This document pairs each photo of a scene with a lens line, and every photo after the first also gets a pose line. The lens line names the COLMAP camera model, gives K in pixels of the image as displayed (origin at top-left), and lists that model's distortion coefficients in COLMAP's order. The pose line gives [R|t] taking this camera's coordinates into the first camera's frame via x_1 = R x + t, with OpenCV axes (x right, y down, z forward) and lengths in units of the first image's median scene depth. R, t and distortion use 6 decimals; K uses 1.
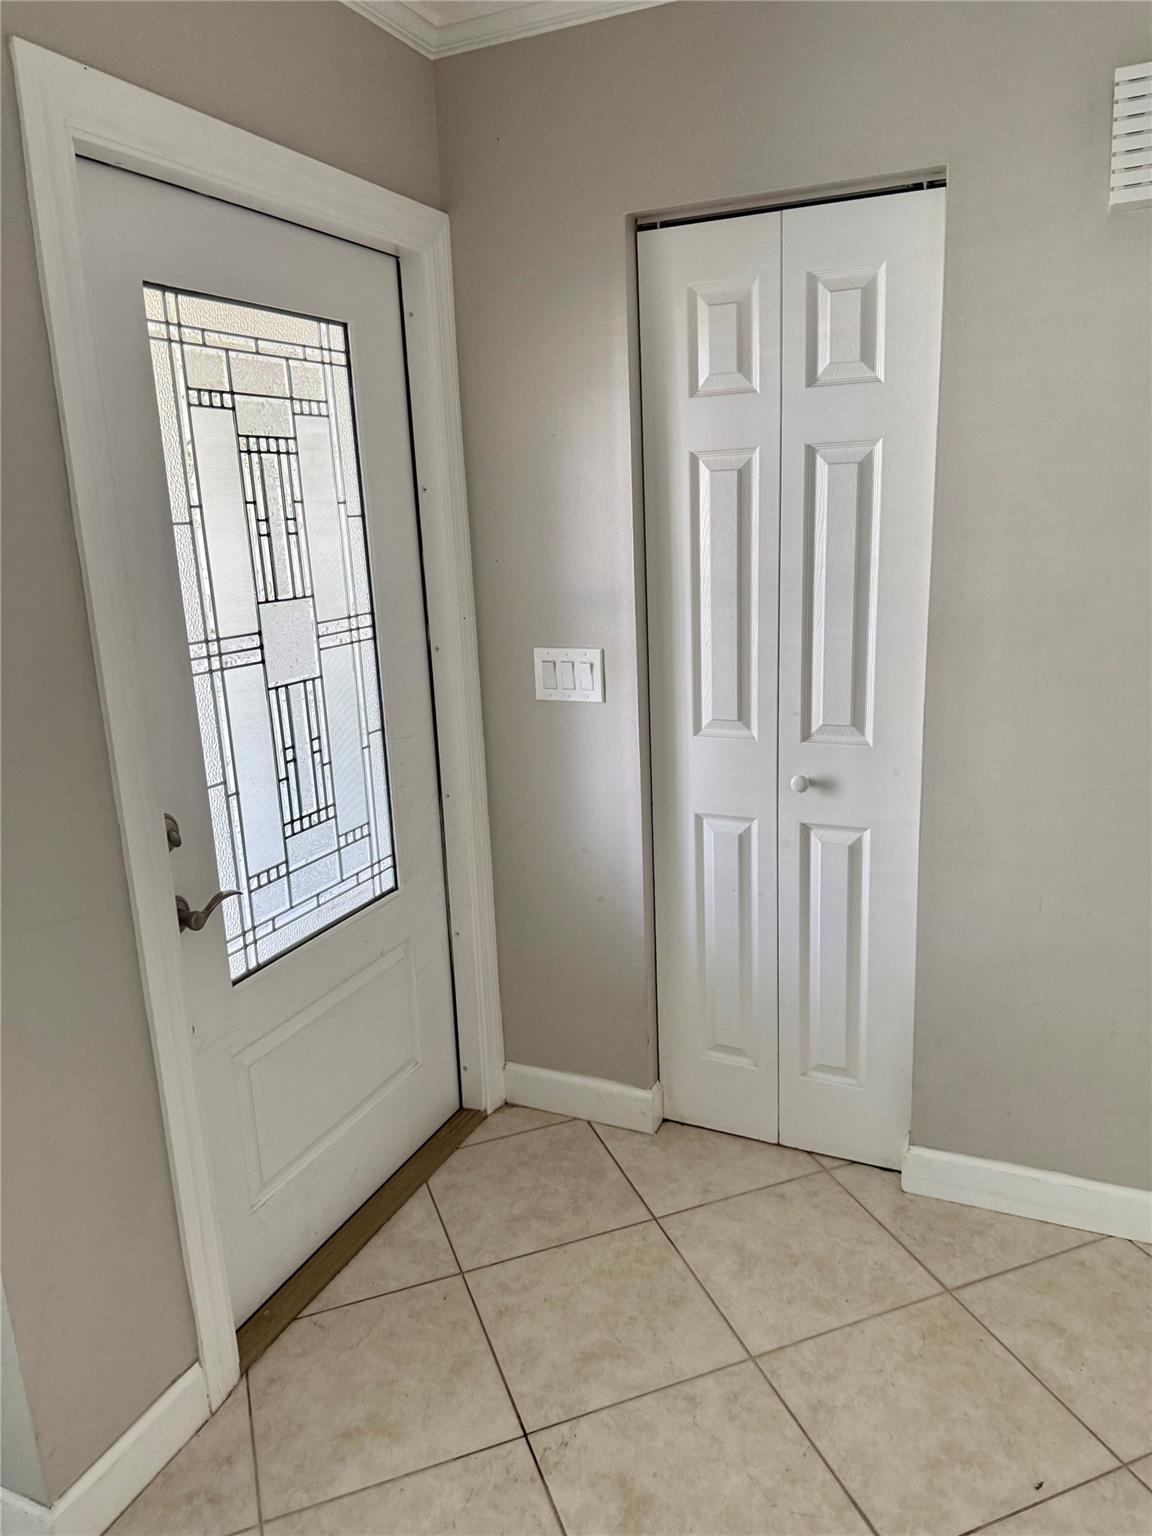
lens RADIAL K [[1108.1, 0, 586.3], [0, 1108.1, 762.7], [0, 0, 1]] dist [0.060709, -0.065754]
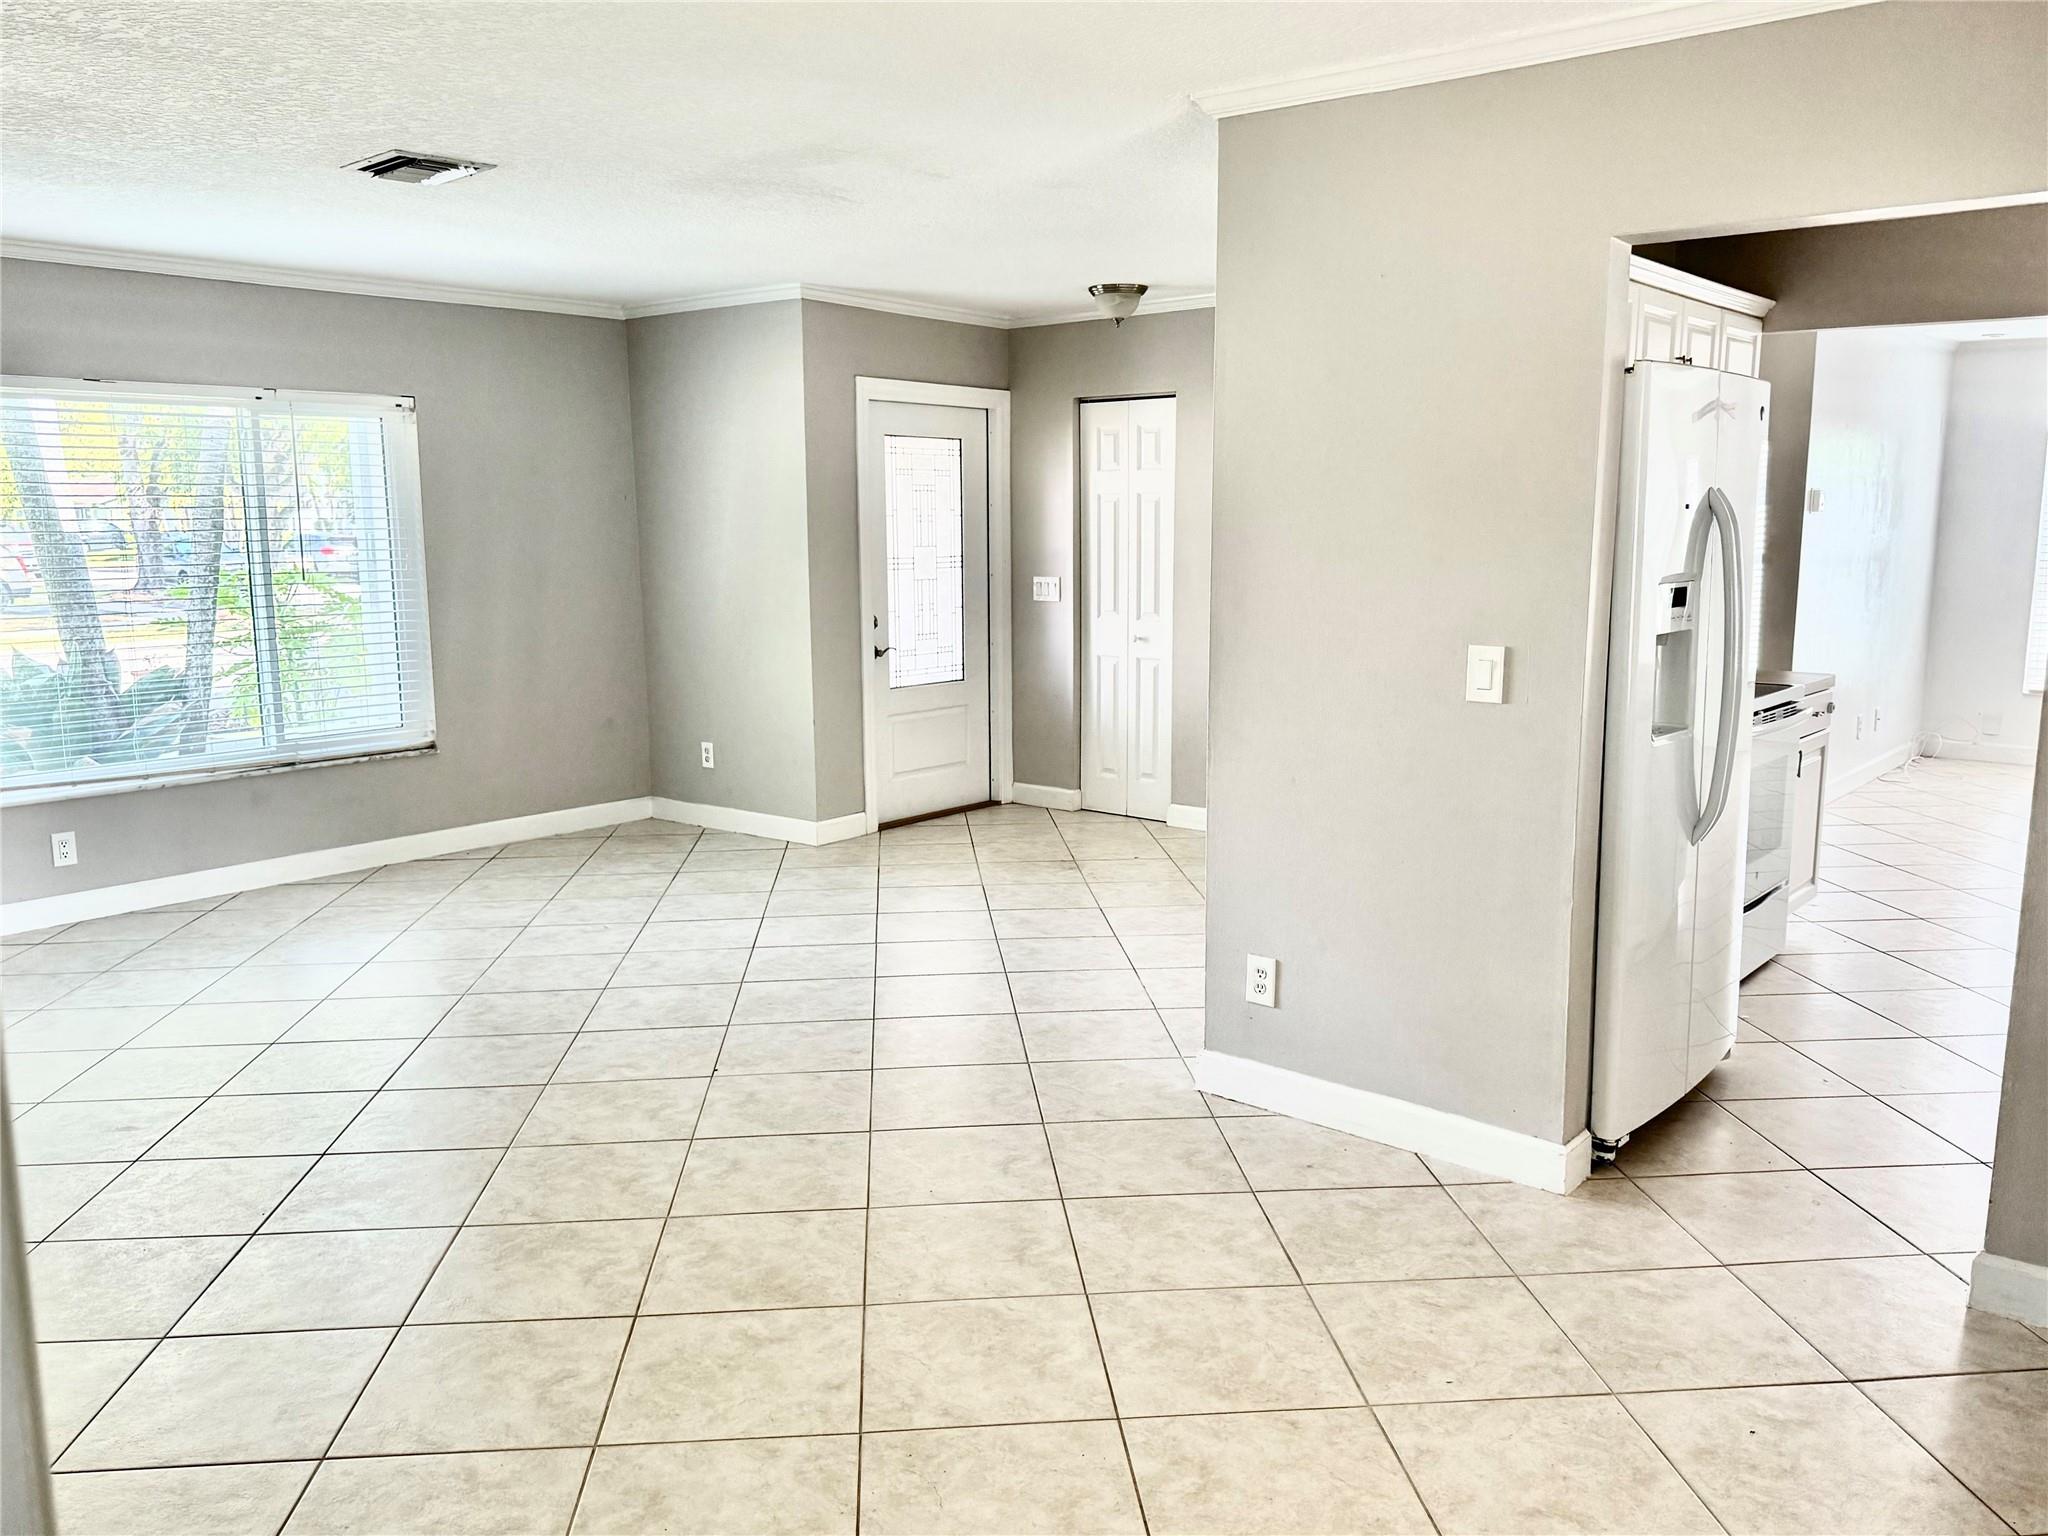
lens RADIAL K [[1477.5, 0, 1029.4], [0, 1477.5, 761.8], [0, 0, 1]] dist [0.060709, -0.065754]
pose [[0.968009, 0.079878, -0.237862, 0.708726], [-0.094933, 0.994098, -0.052508, 0.439766], [0.232263, 0.073409, 0.969879, -1.928227]]
